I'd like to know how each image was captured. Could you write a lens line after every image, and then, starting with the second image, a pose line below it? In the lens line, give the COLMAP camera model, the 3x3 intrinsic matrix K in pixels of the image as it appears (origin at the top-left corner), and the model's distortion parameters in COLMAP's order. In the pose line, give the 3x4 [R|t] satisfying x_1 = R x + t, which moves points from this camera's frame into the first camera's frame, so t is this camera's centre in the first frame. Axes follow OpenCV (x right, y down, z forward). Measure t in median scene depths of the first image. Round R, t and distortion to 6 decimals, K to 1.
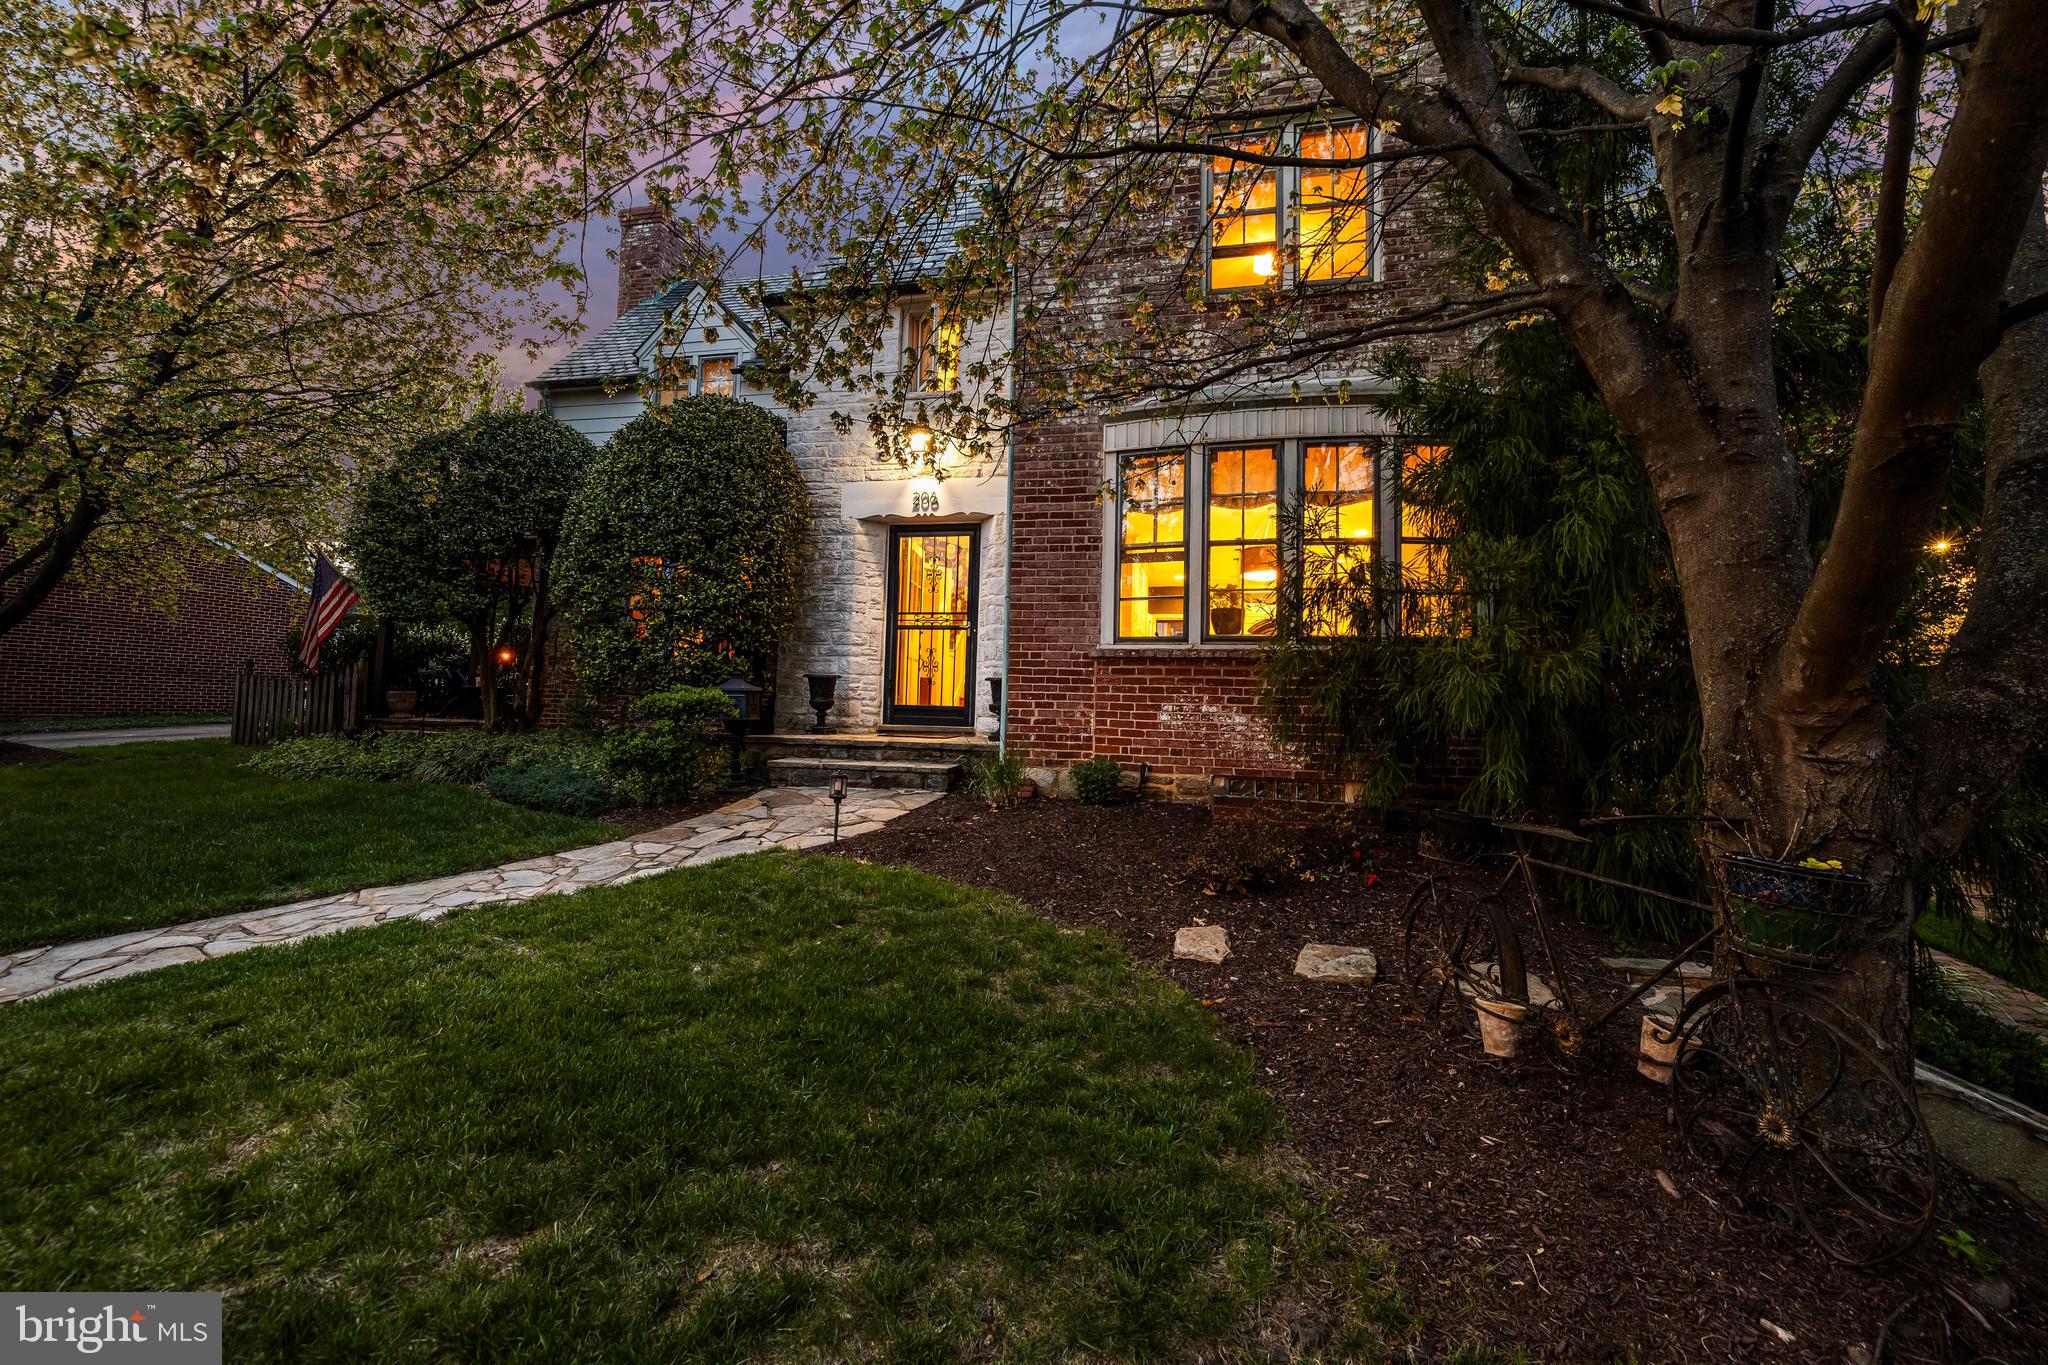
lens RADIAL K [[890.0, 0, 1026.1], [0, 890.0, 645.2], [0, 0, 1]] dist [0.001410, 0.000243]
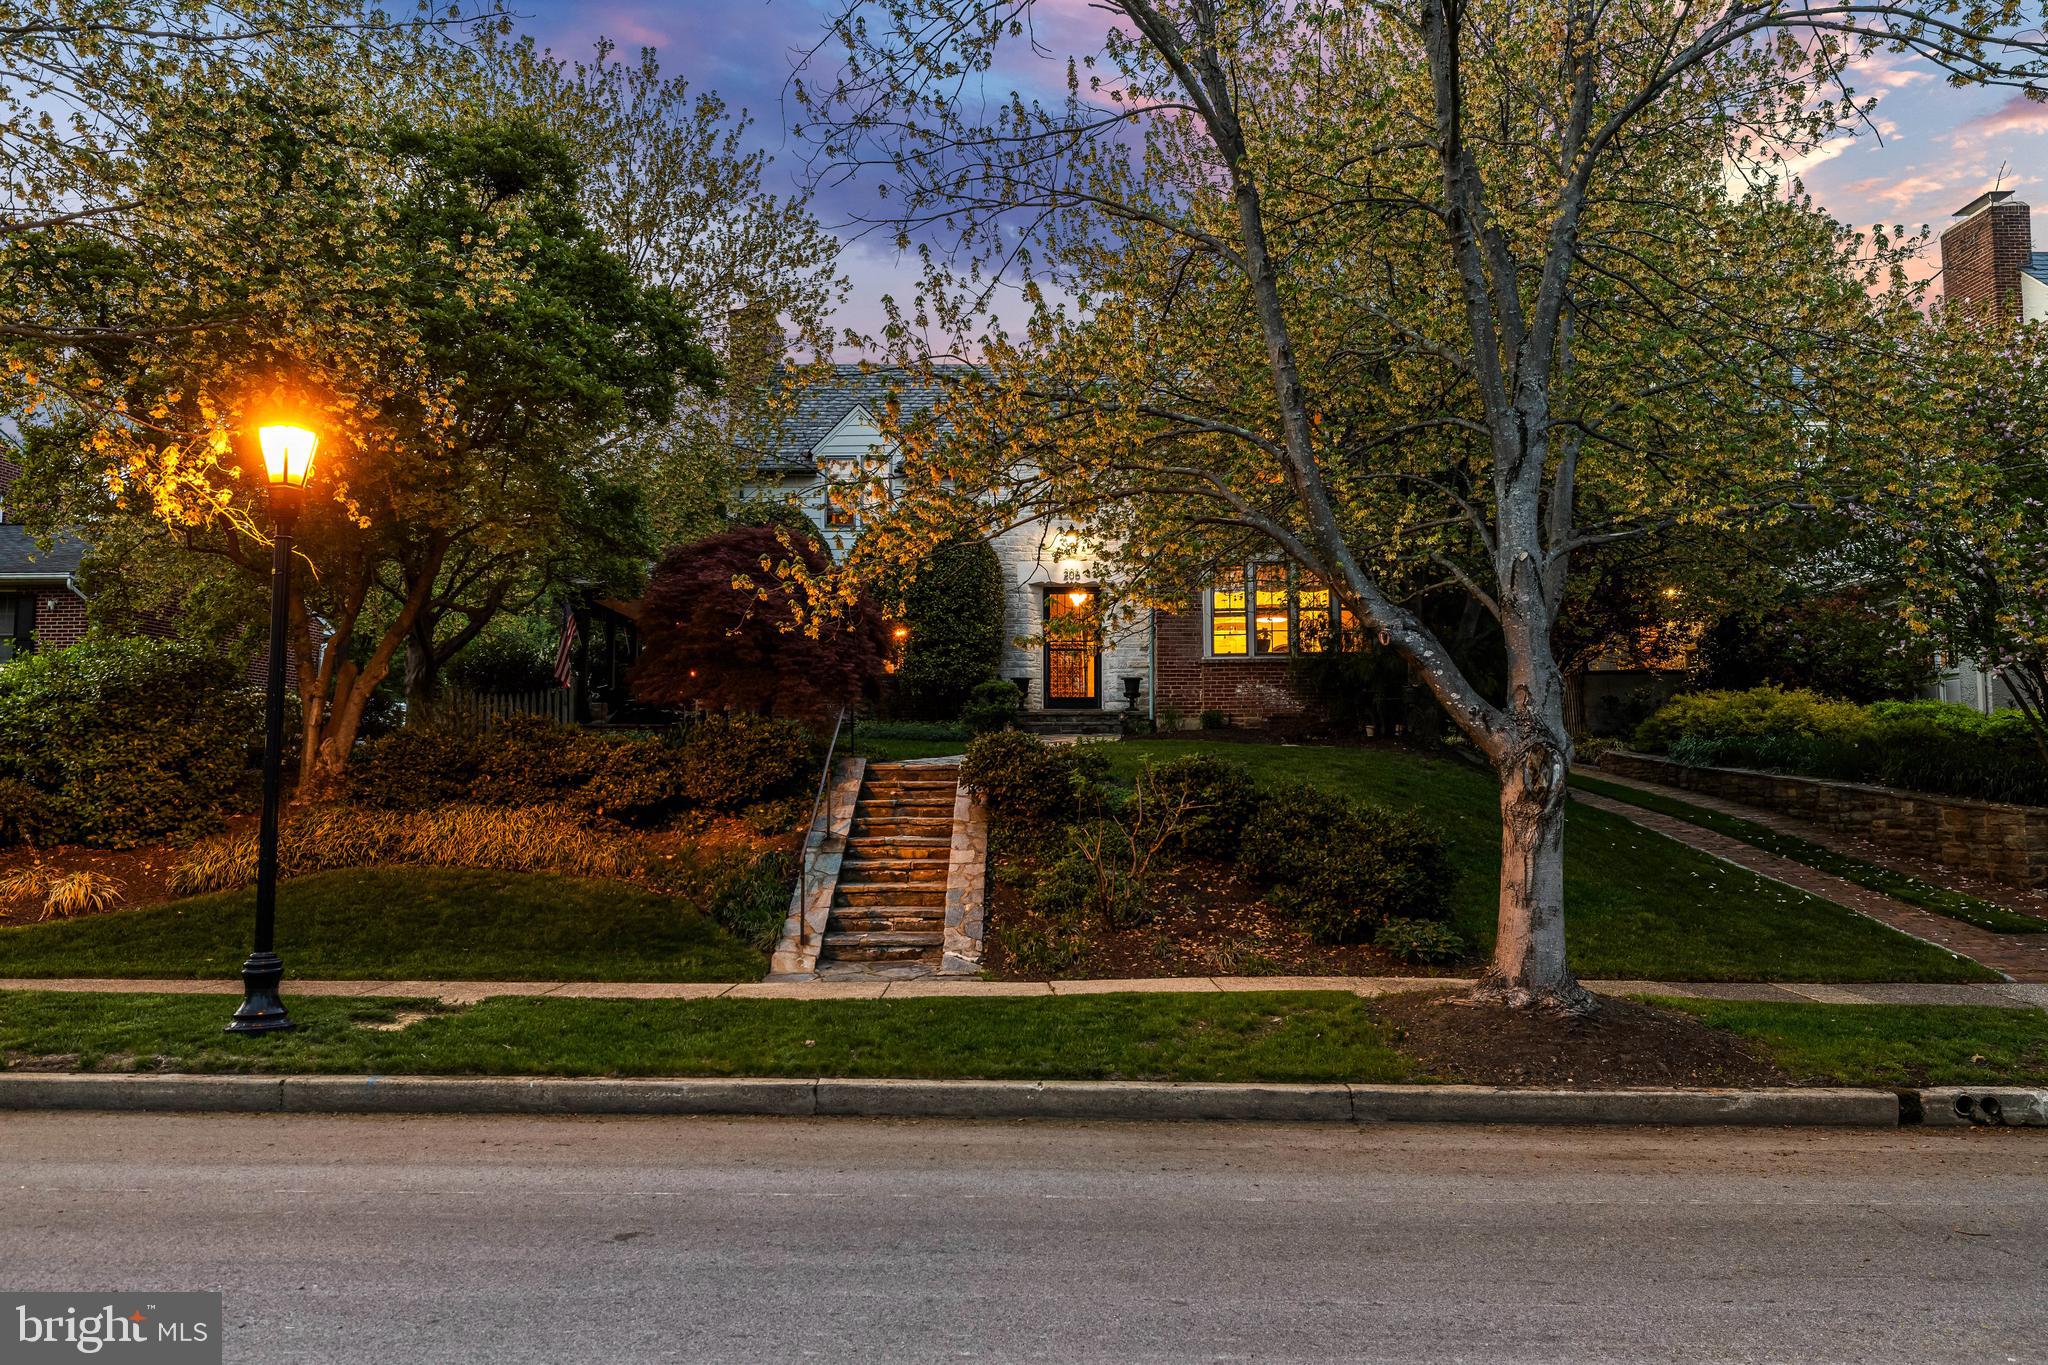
lens RADIAL K [[1491.0, 0, 1024.0], [0, 1491.0, 682.5], [0, 0, 1]] dist [0.000993, 0.000219]
pose [[0.979538, -0.009888, 0.201018, -0.998196], [0.010055, 0.999949, 0.000190, 0.051831], [-0.201010, 0.001835, 0.979587, -2.244693]]
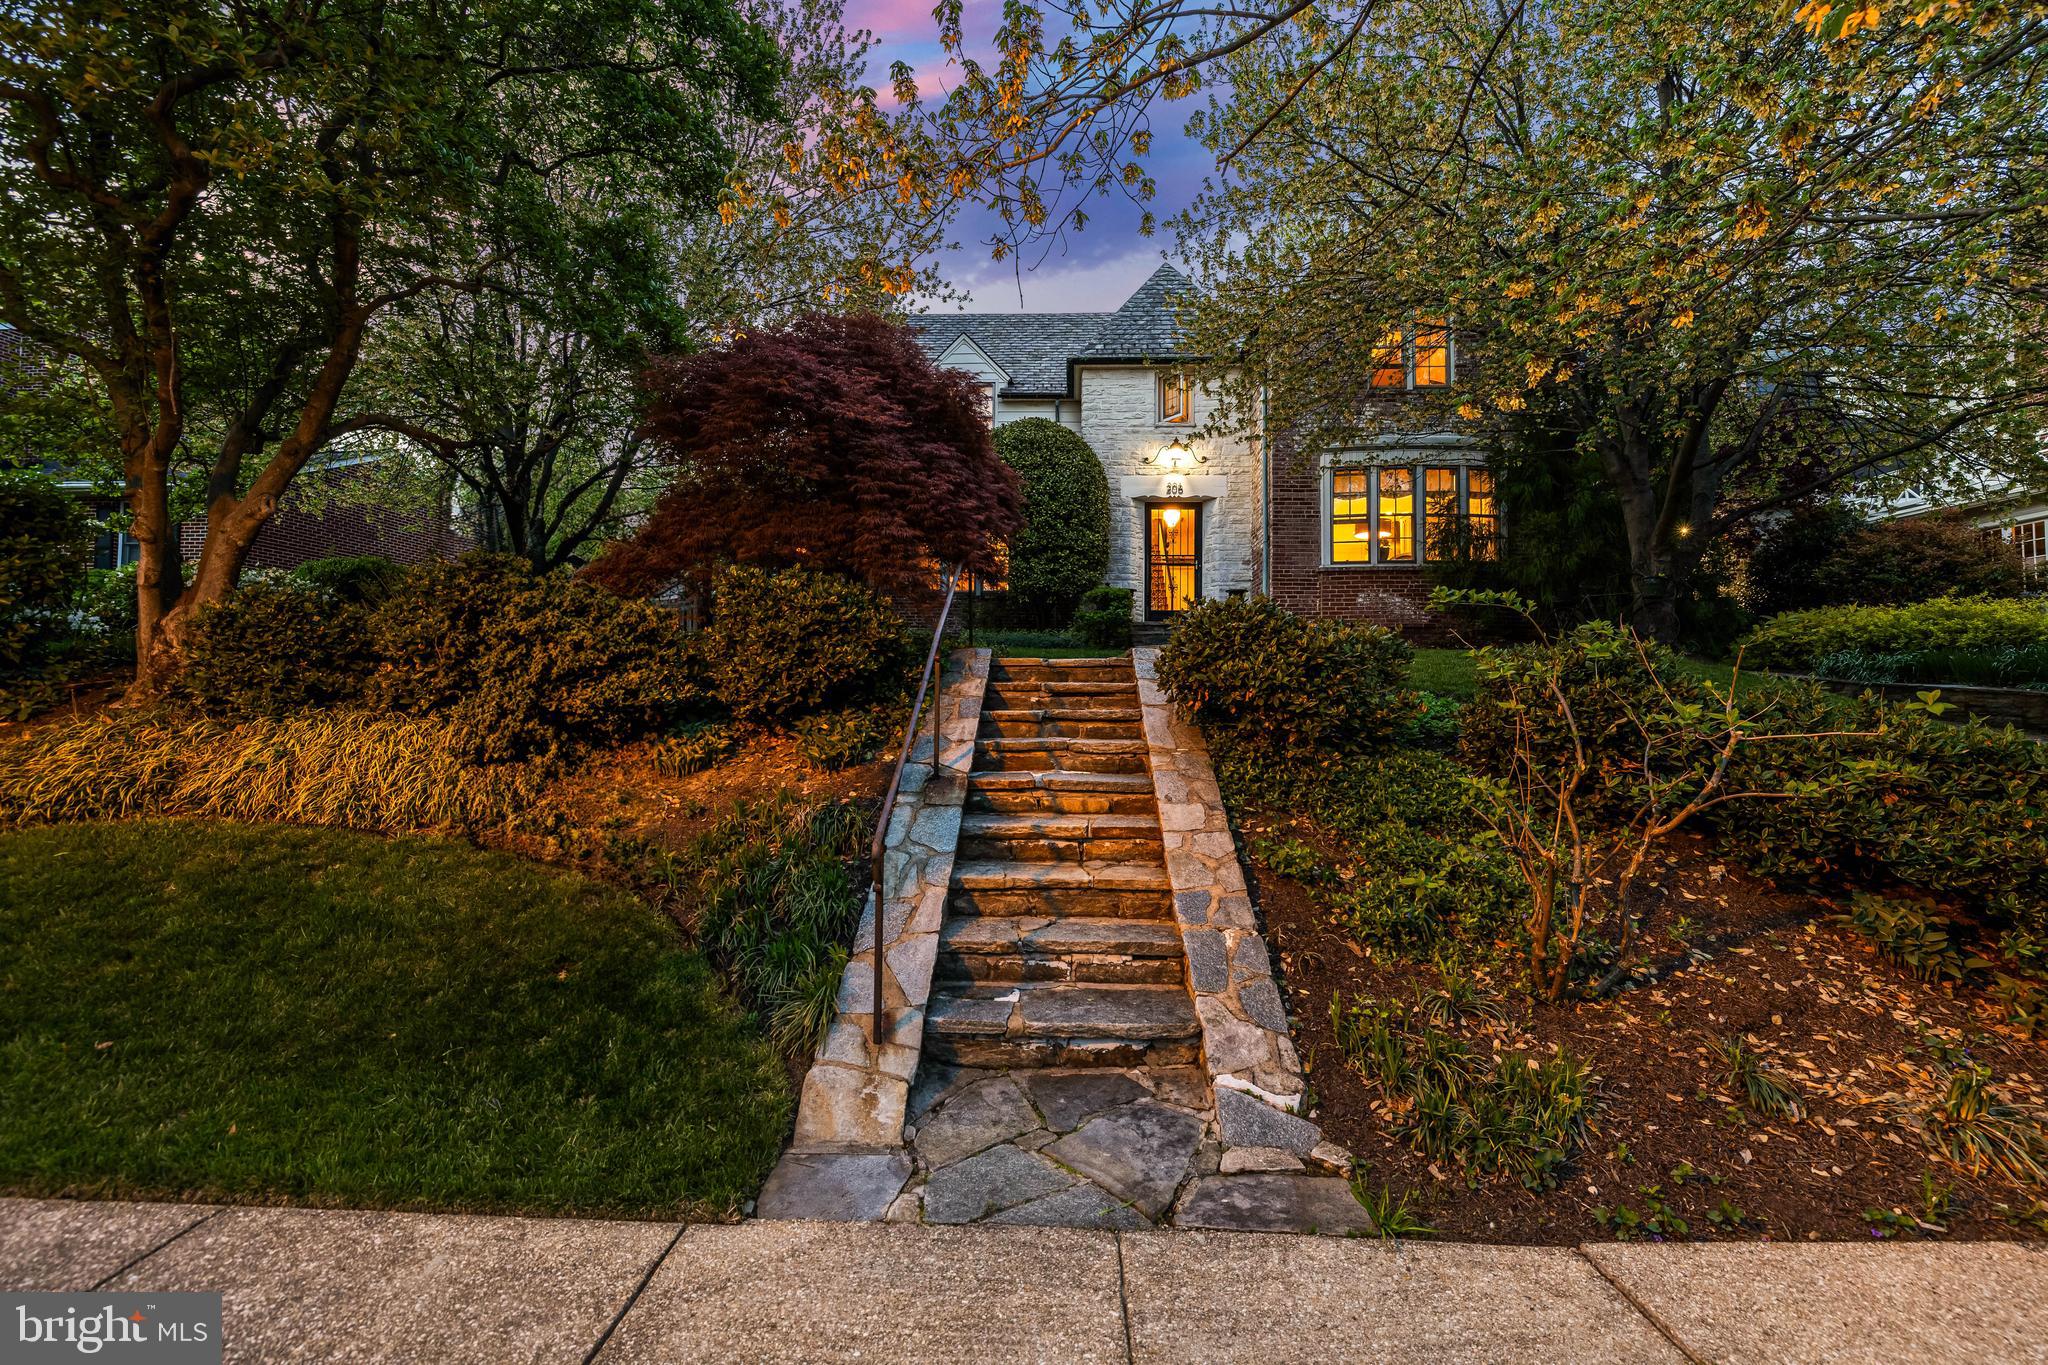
lens RADIAL K [[918.8, 0, 1043.8], [0, 918.8, 666.9], [0, 0, 1]] dist [-0.002908, 0.000132]
pose [[0.981250, -0.005757, 0.192651, -0.905510], [-0.000569, 0.999463, 0.032768, 0.155935], [-0.192736, -0.032263, 0.980720, -0.876587]]
